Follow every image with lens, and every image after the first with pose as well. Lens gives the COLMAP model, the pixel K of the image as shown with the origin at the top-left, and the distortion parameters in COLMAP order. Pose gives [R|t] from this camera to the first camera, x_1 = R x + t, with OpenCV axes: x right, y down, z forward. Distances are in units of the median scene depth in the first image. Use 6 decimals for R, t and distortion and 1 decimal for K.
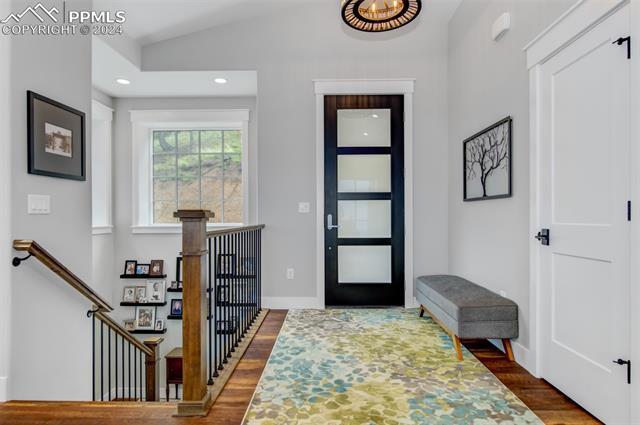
lens RADIAL K [[360.5, 0, 318.7], [0, 360.5, 217.0], [0, 0, 1]] dist [-0.005637, -0.000655]
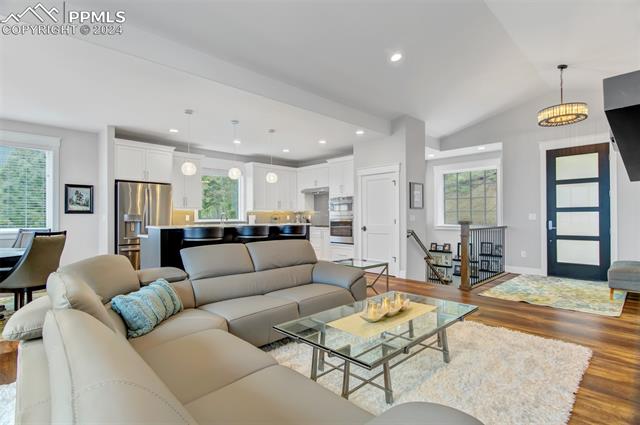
lens RADIAL K [[318.7, 0, 317.5], [0, 318.7, 215.6], [0, 0, 1]] dist [-0.003887, -0.000286]
pose [[0.707551, -0.004064, -0.706650, 0.309799], [0.001779, 0.999991, -0.003971, -0.027196], [0.706660, 0.001553, 0.707552, -0.817593]]
